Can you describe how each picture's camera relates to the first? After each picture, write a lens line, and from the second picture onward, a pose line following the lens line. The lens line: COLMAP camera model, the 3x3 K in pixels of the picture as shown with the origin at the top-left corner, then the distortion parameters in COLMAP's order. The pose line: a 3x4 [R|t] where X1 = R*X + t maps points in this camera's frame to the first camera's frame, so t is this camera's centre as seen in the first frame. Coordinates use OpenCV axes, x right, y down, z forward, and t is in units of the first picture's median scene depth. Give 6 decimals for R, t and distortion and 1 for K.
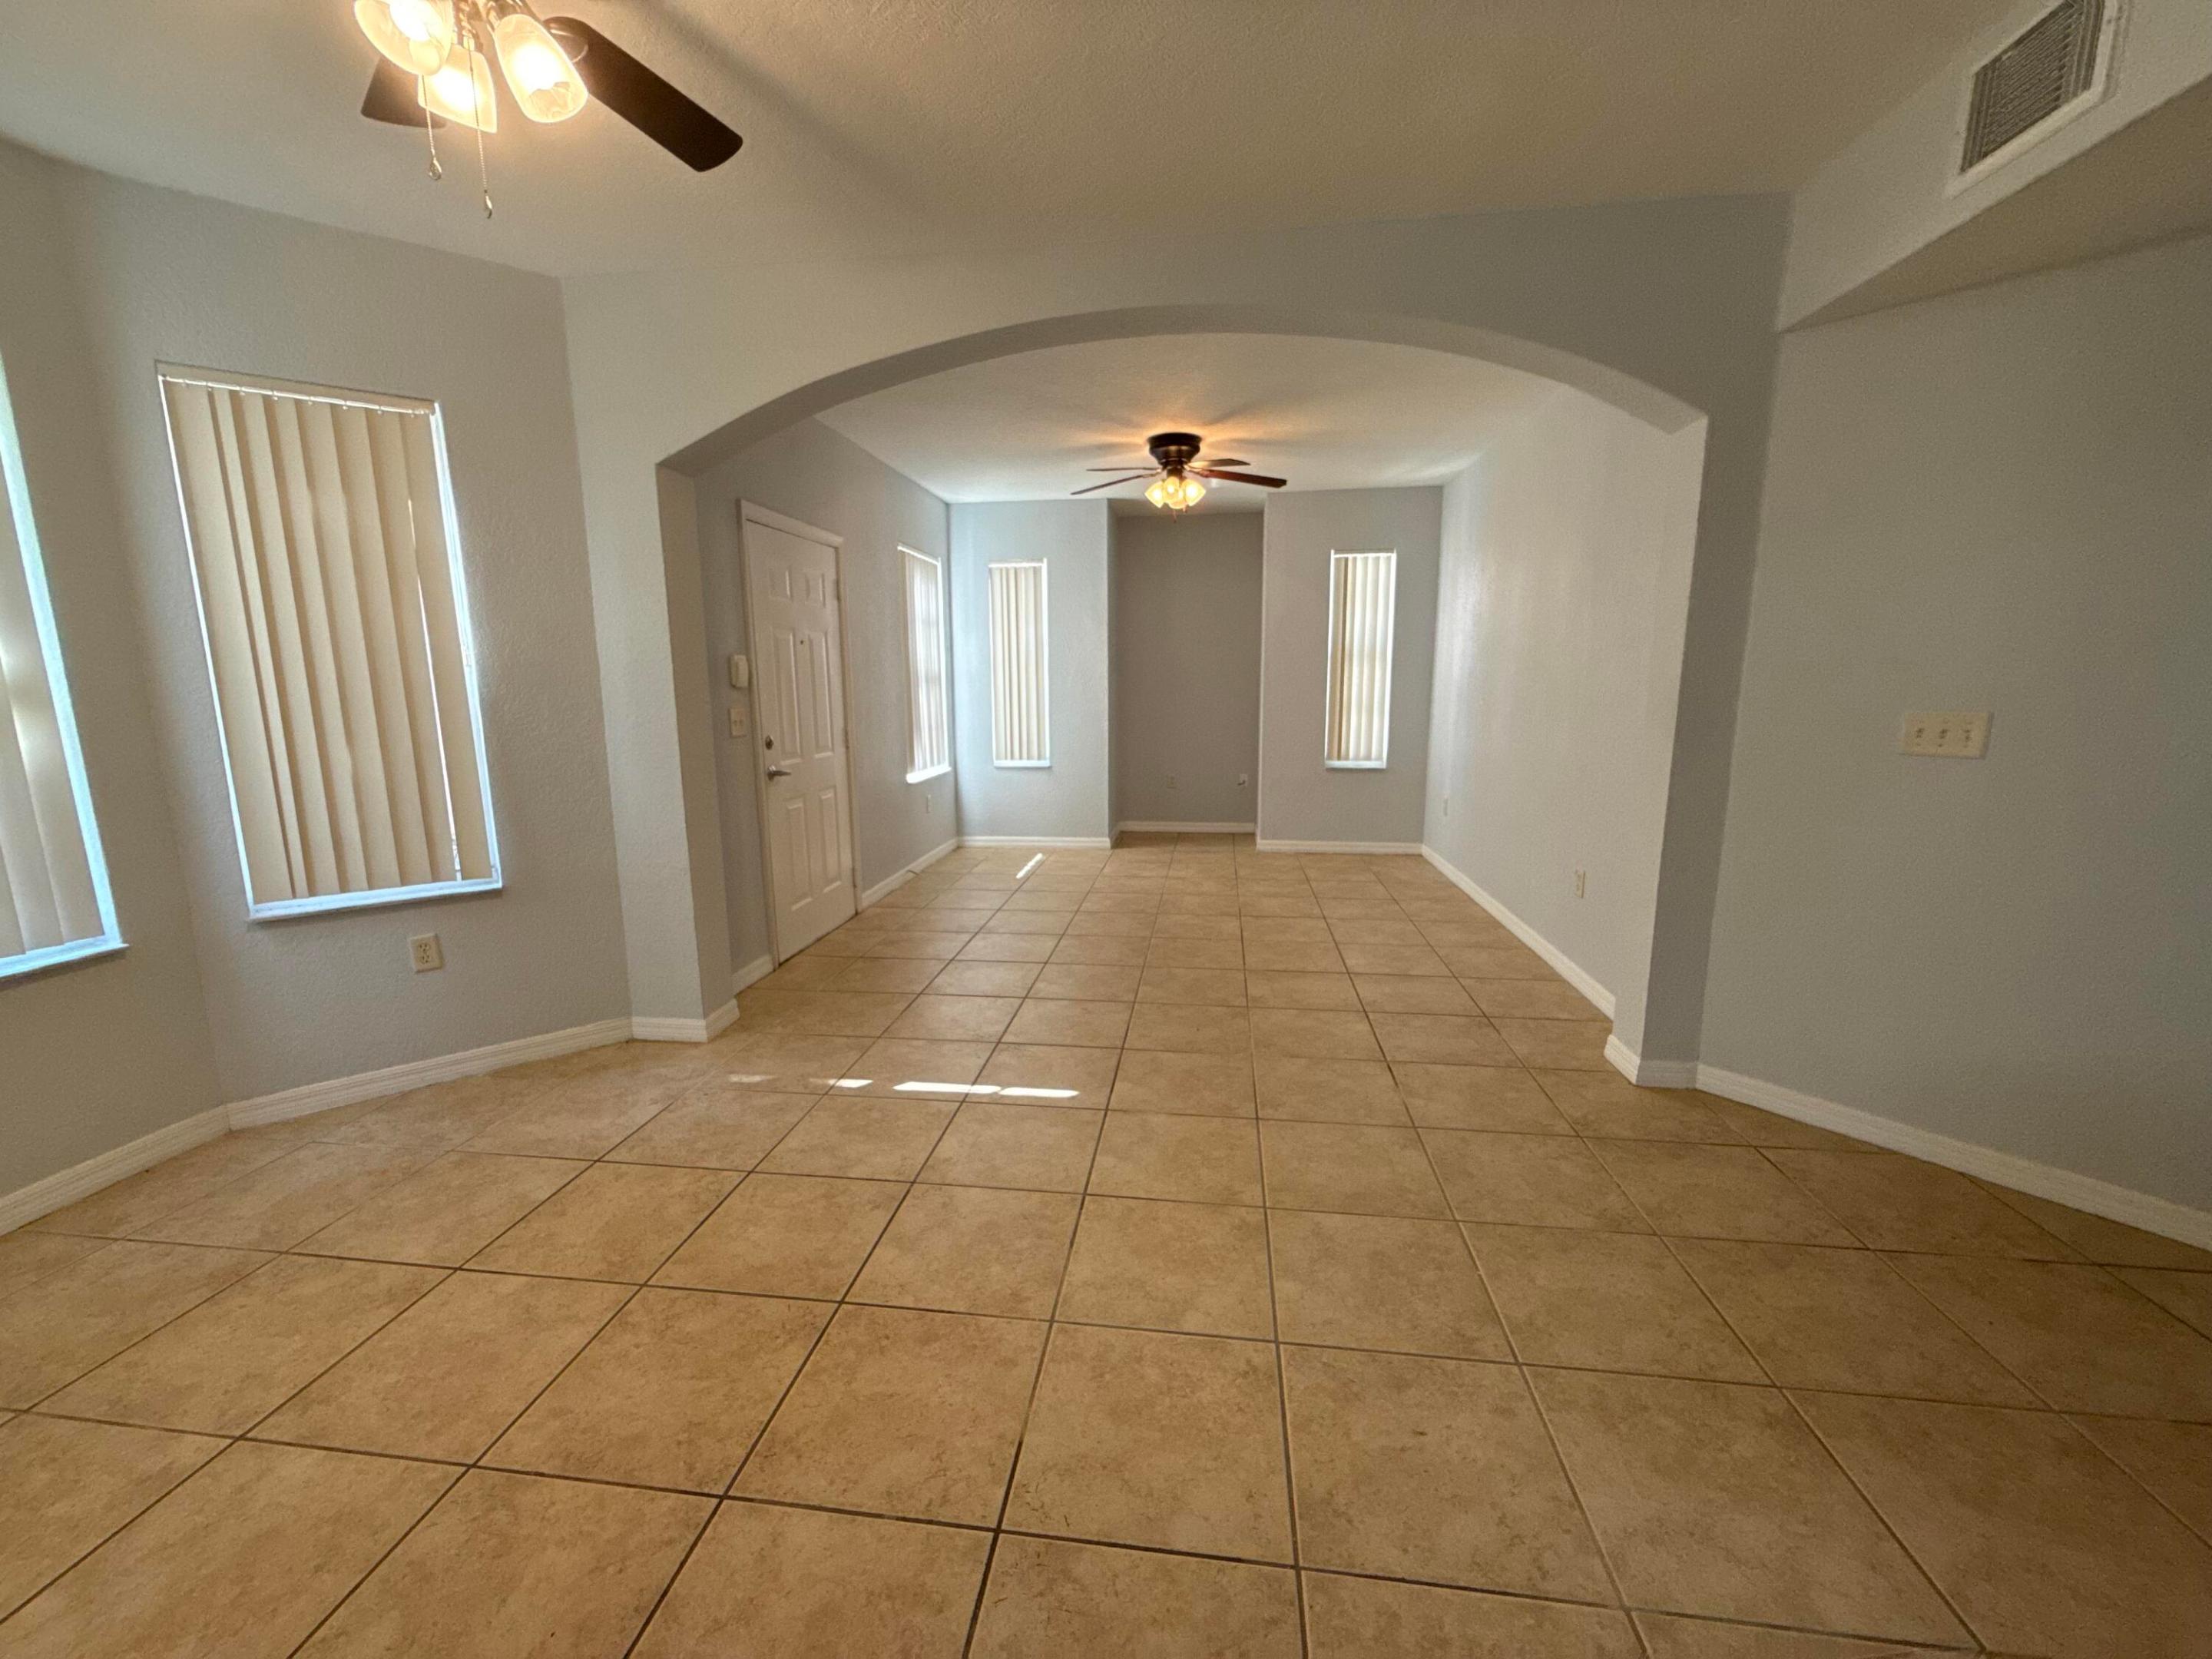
lens RADIAL K [[882.3, 0, 1096.6], [0, 882.3, 825.9], [0, 0, 1]] dist [0.001179, 0.000135]
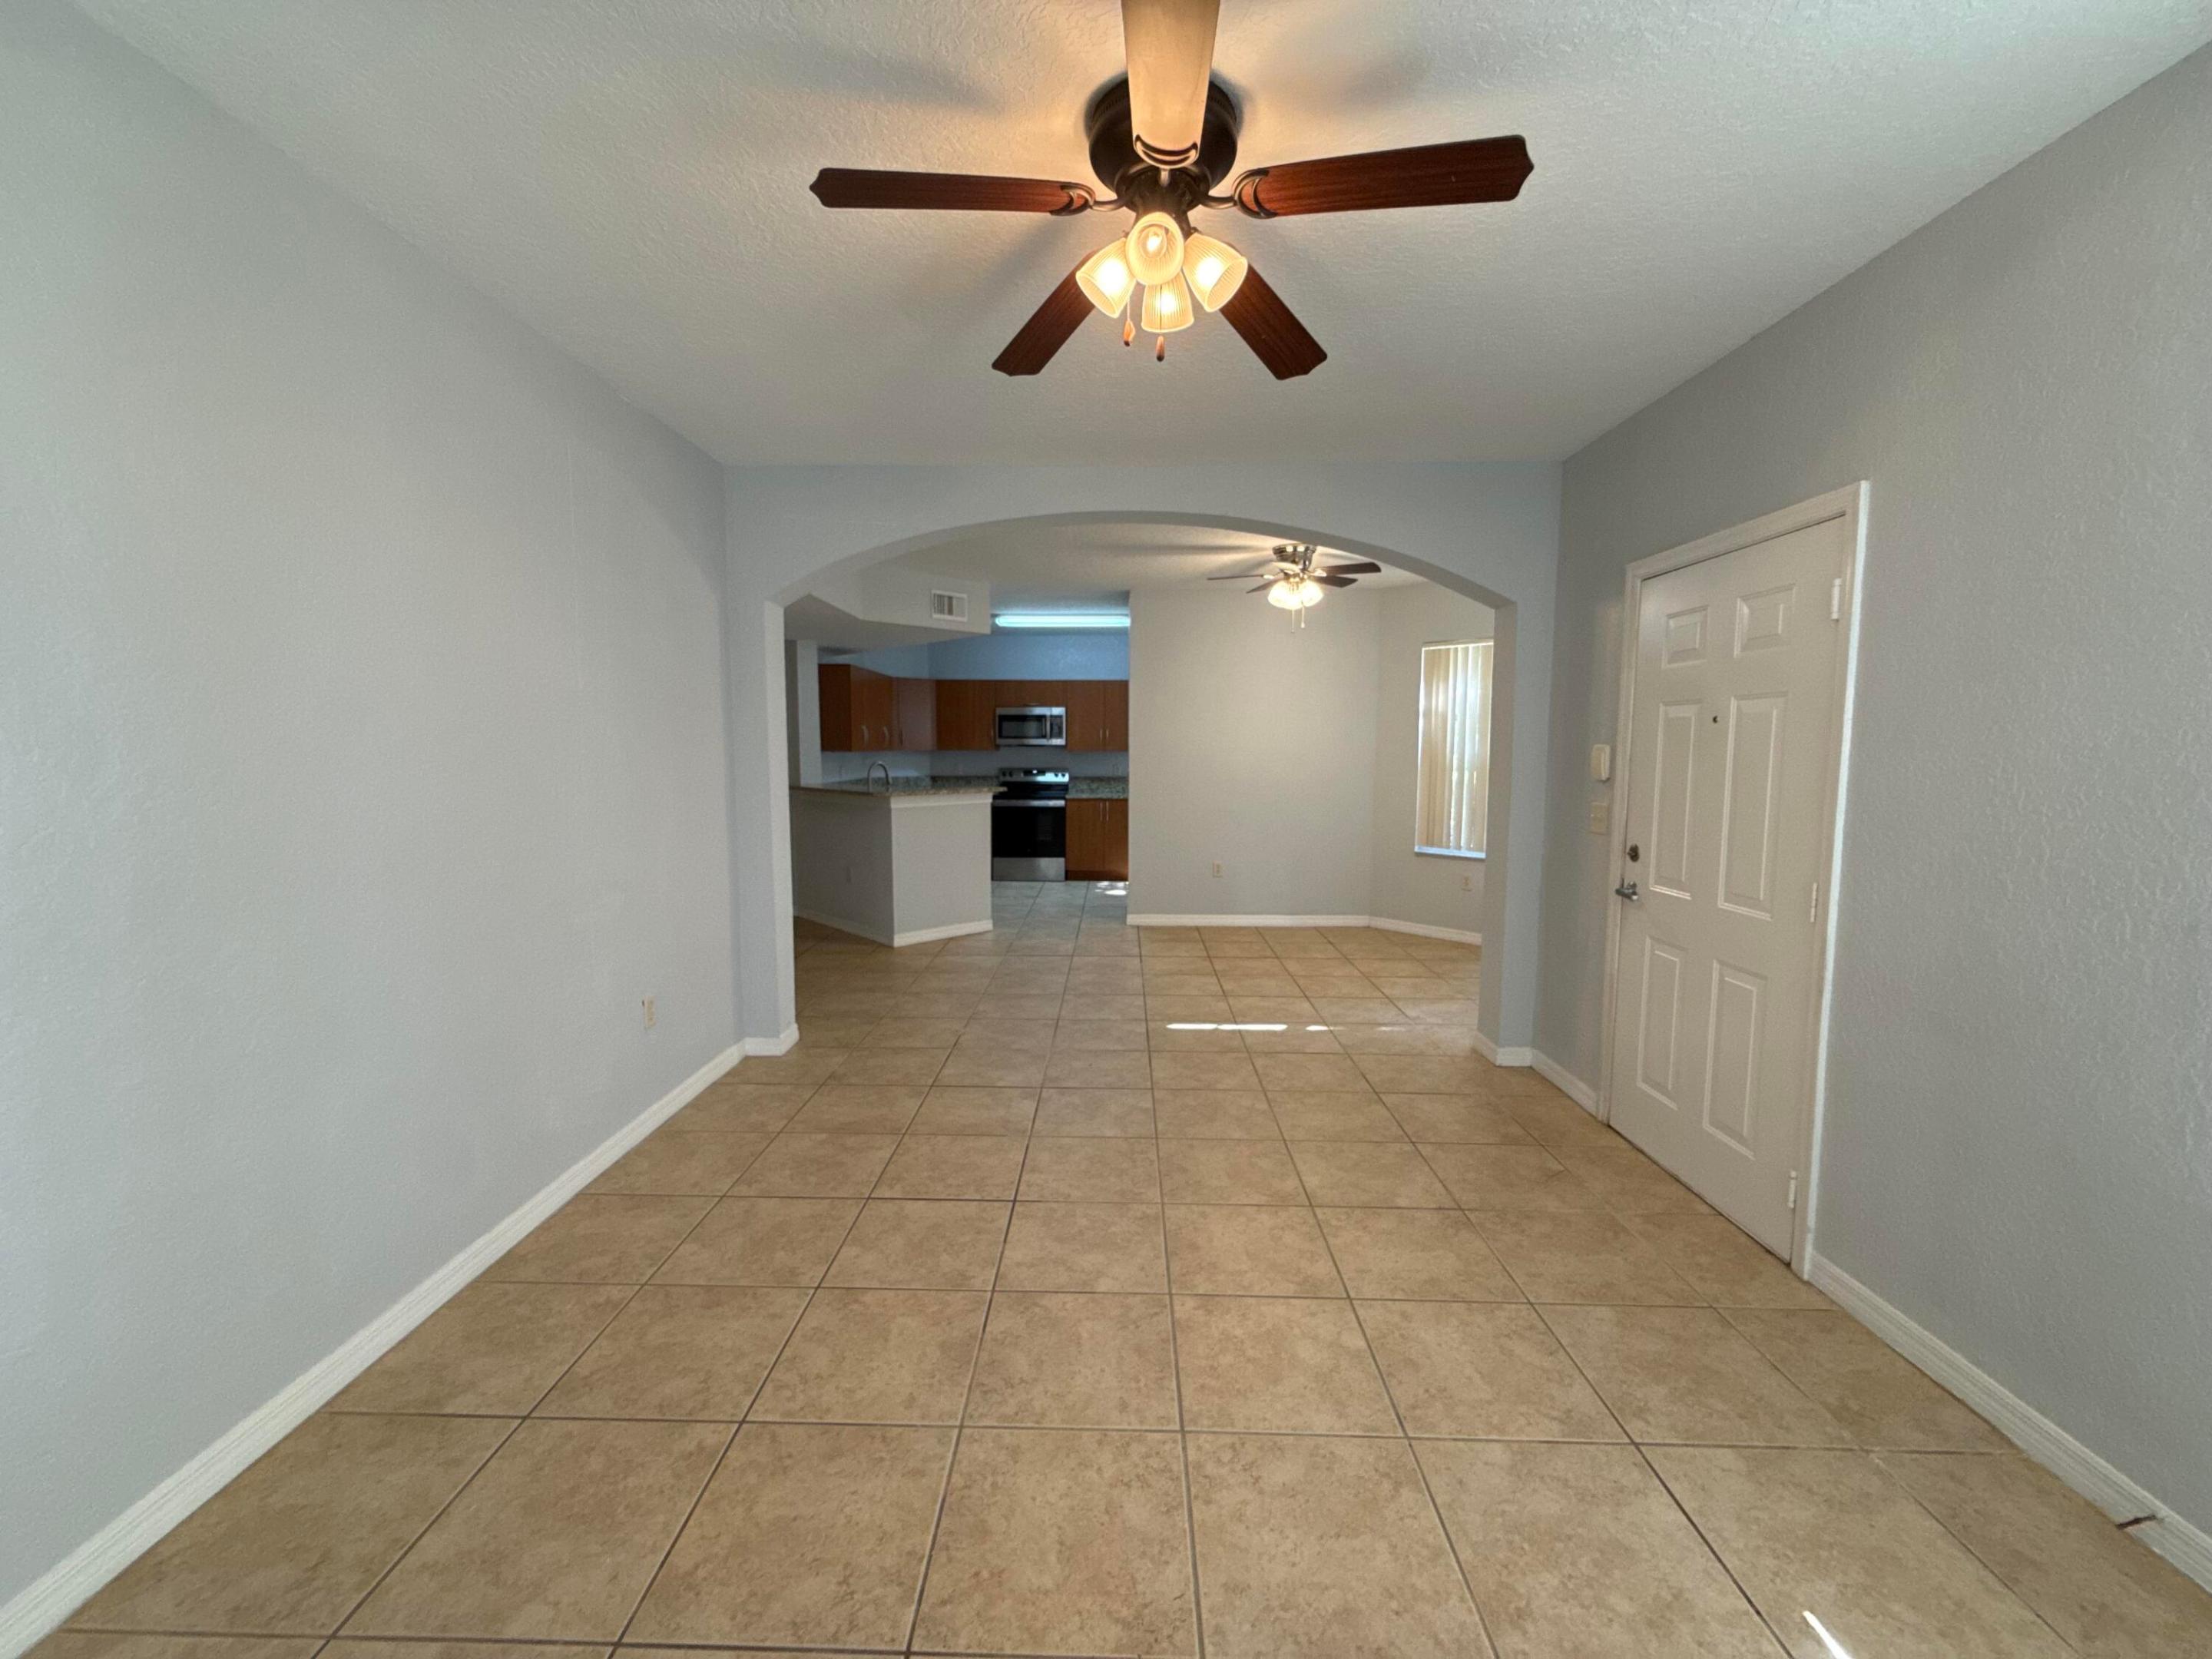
lens RADIAL K [[882.3, 0, 1100.3], [0, 882.3, 841.4], [0, 0, 1]] dist [0.001179, 0.000135]
pose [[-0.993965, 0.017636, -0.108275, 0.203470], [-0.012402, 0.962602, 0.270637, -0.339711], [0.108998, 0.270346, -0.956573, 1.857186]]
